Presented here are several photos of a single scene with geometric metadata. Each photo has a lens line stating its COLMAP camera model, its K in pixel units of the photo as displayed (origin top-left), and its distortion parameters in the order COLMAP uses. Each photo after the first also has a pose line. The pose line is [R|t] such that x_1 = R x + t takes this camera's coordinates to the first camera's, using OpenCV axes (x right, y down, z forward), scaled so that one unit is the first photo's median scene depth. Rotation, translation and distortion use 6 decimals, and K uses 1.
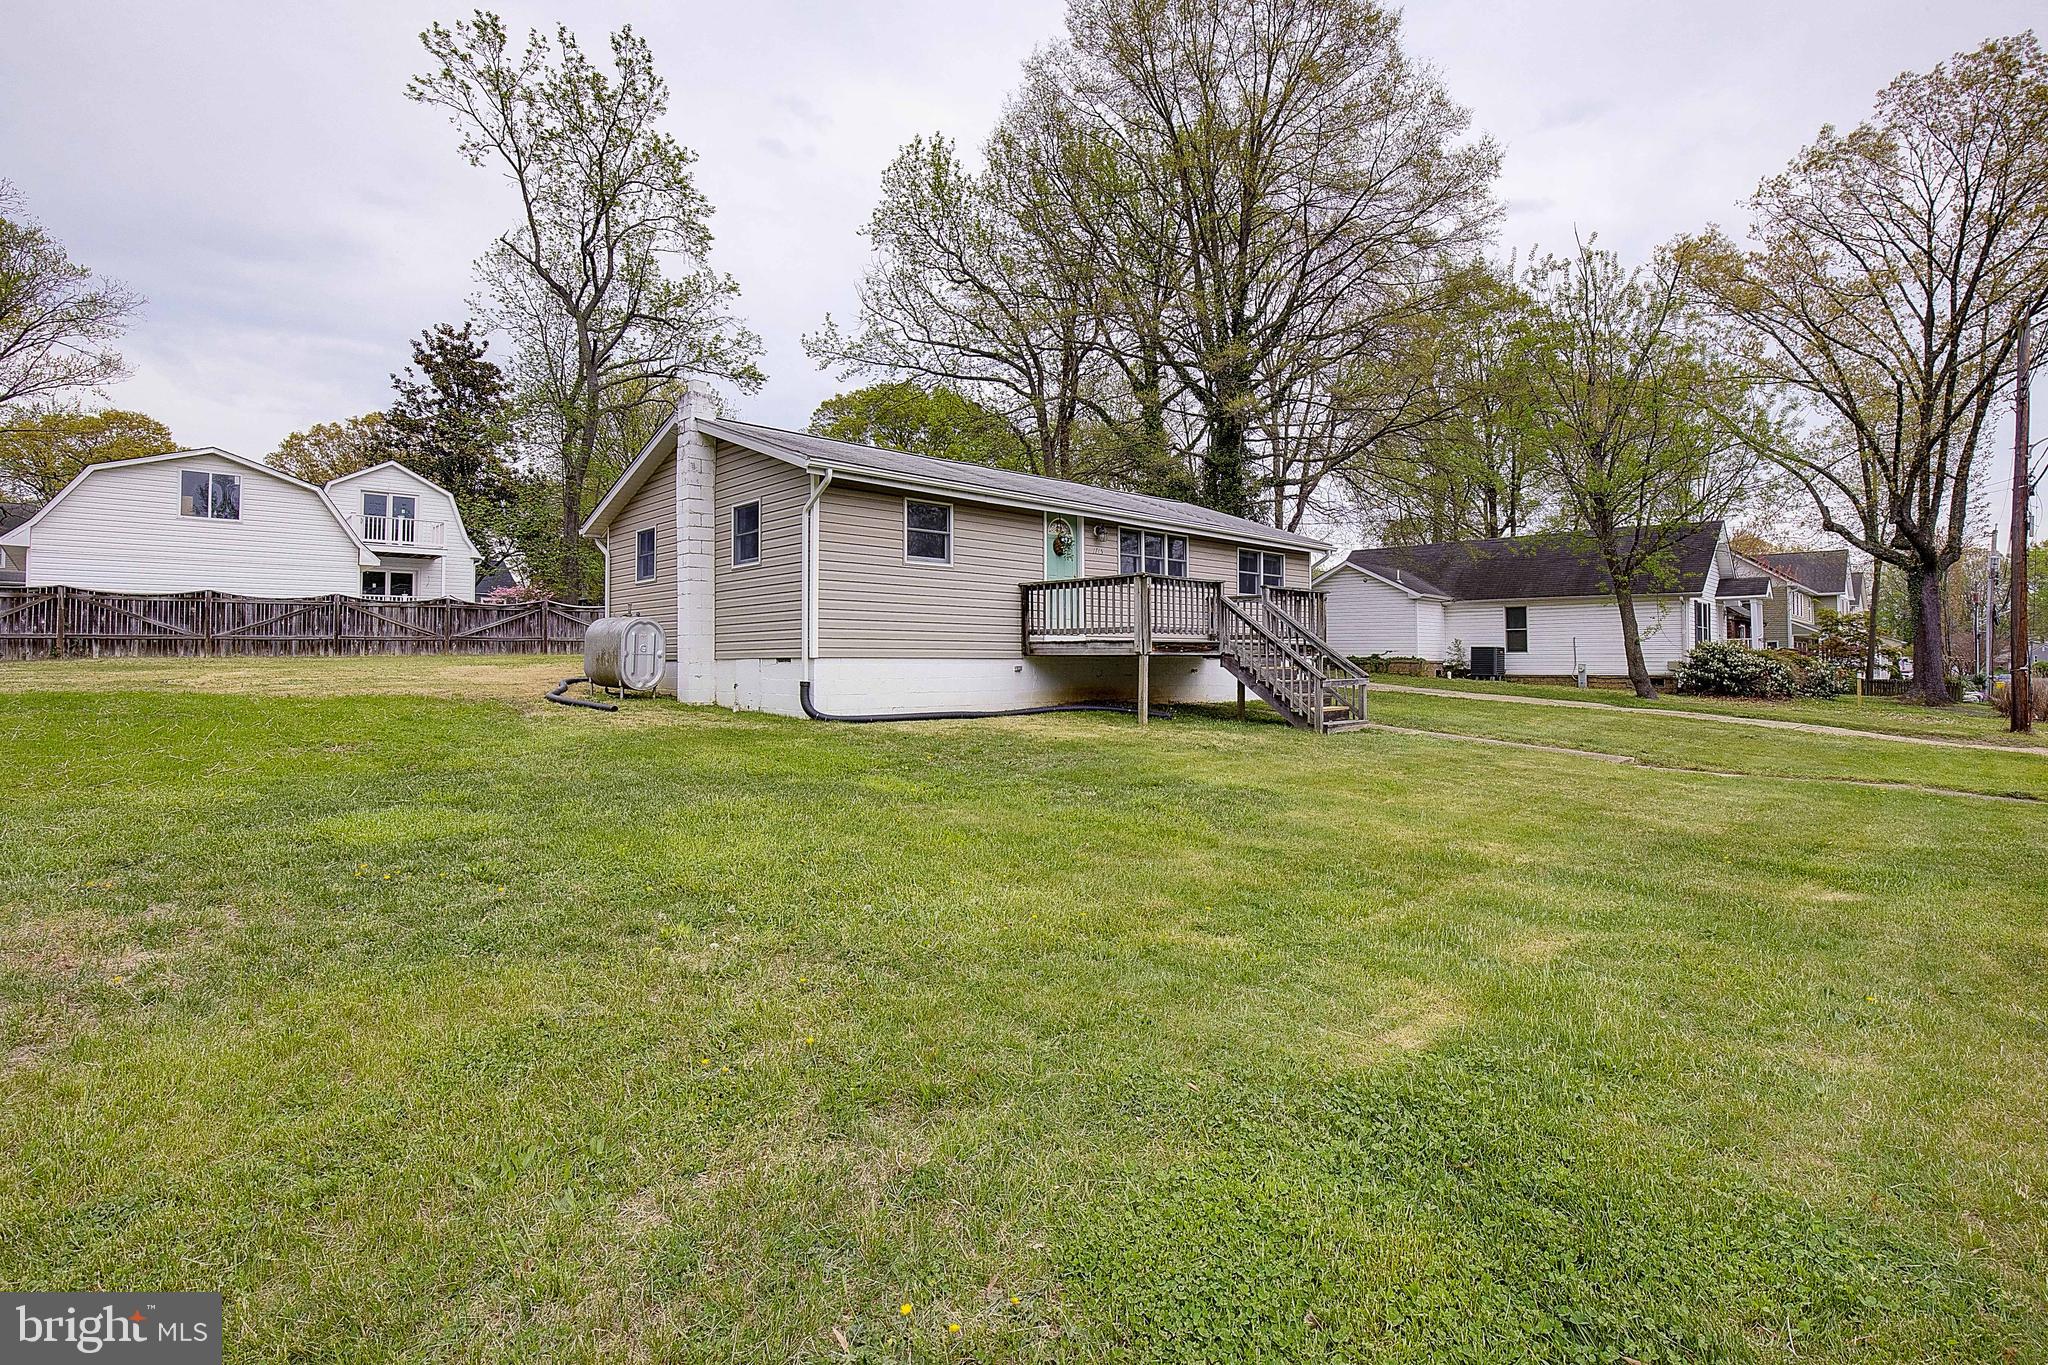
lens RADIAL K [[952.5, 0, 1024.5], [0, 952.5, 683.8], [0, 0, 1]] dist [-0.018814, 0.003315]
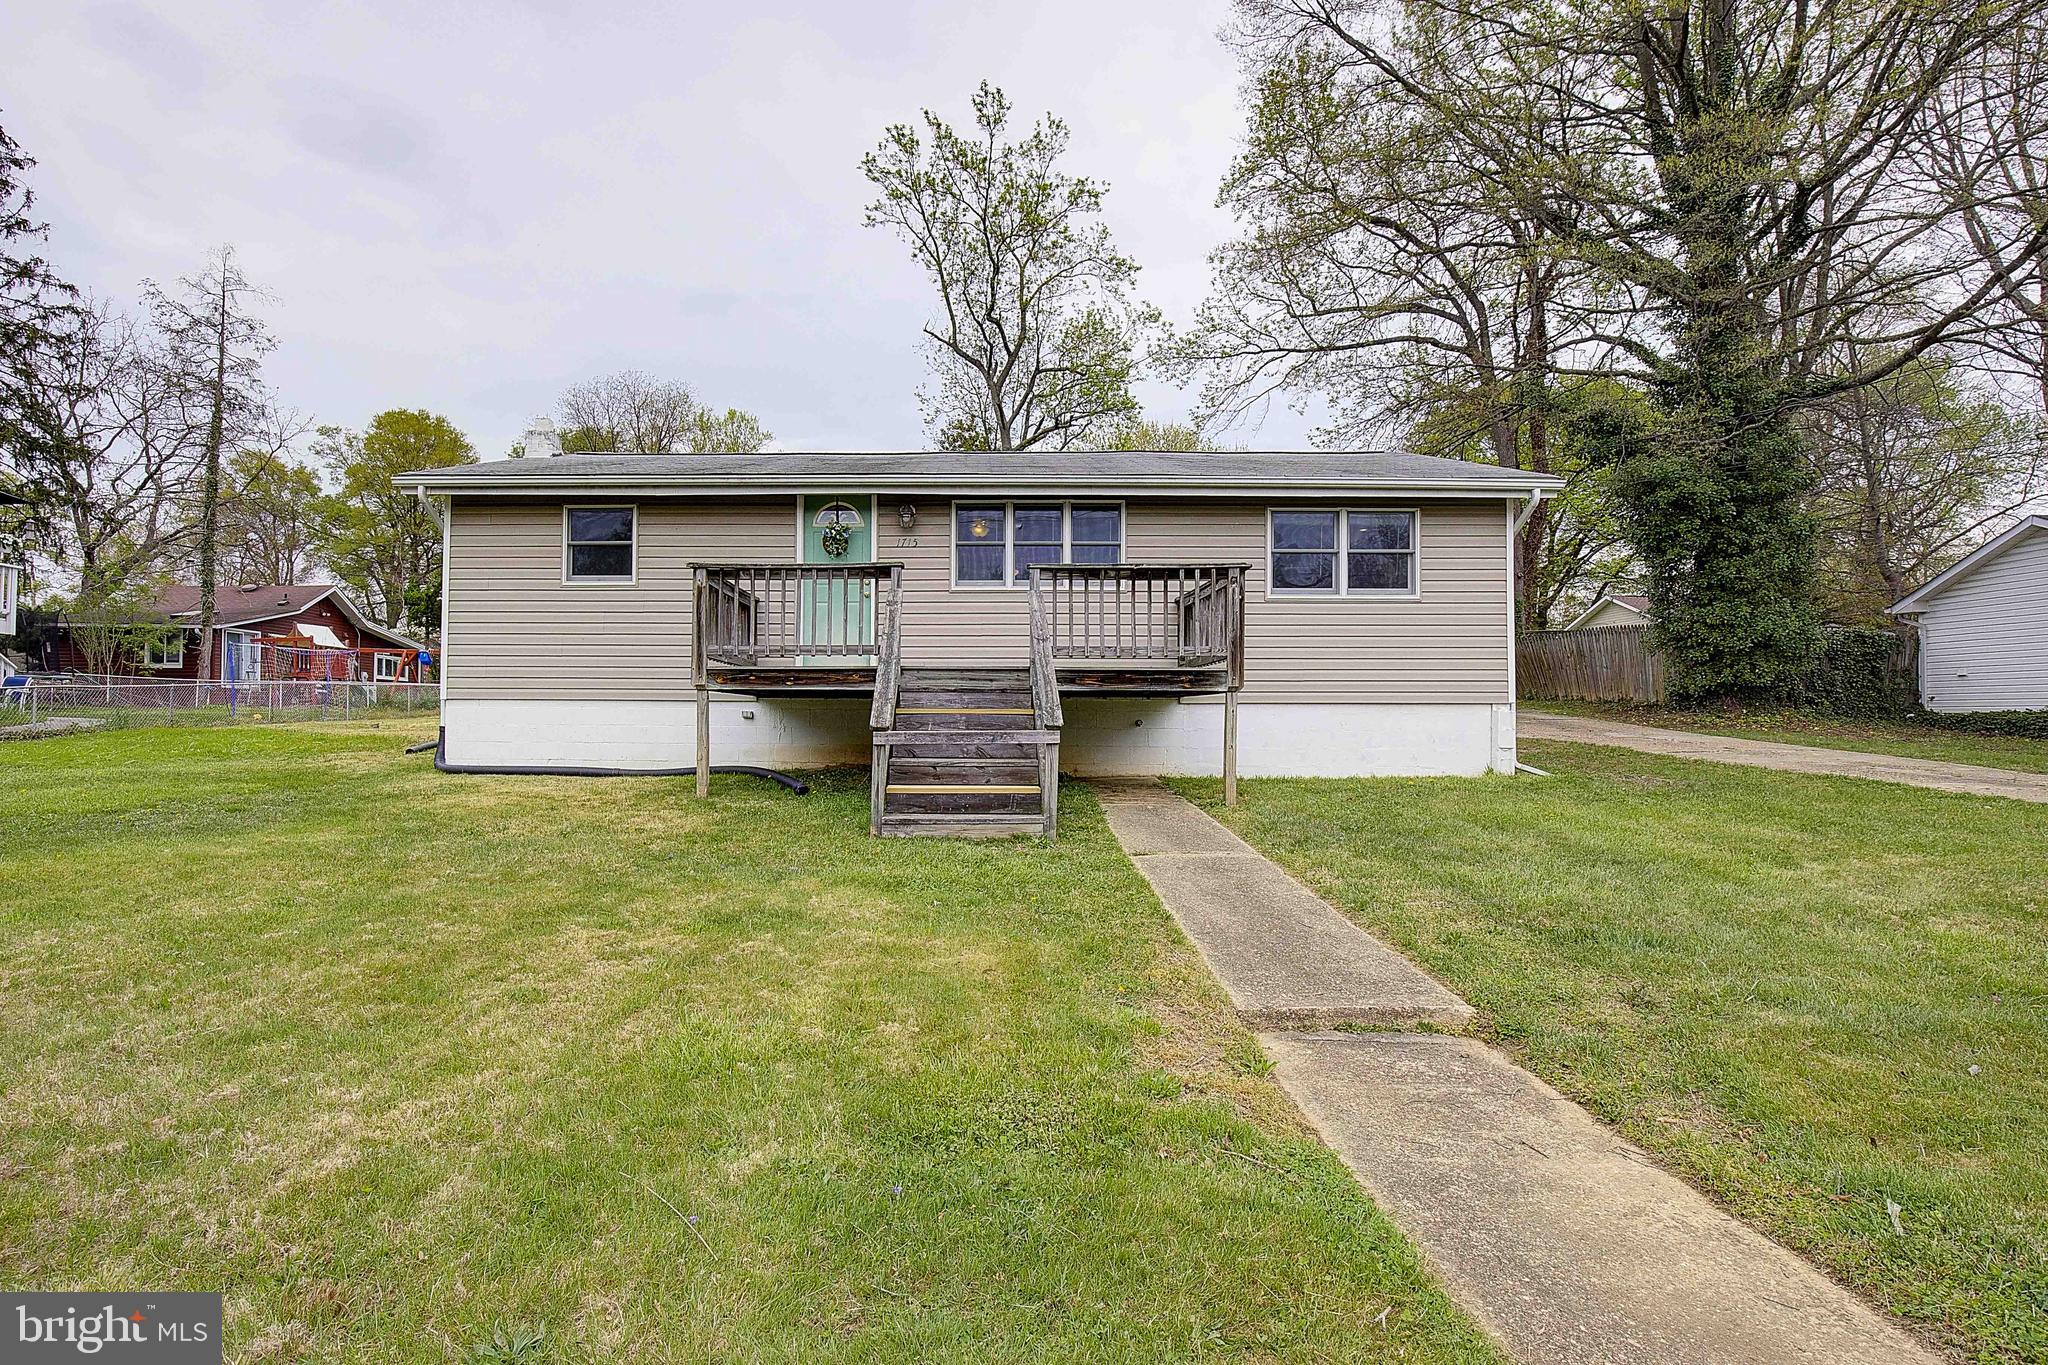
lens RADIAL K [[952.5, 0, 1024.3], [0, 952.5, 683.3], [0, 0, 1]] dist [-0.018814, 0.003315]
pose [[0.760255, -0.028887, -0.648983, 0.535422], [-0.000743, 0.998972, -0.045335, -0.006192], [0.649625, 0.034948, 0.759451, 0.499580]]
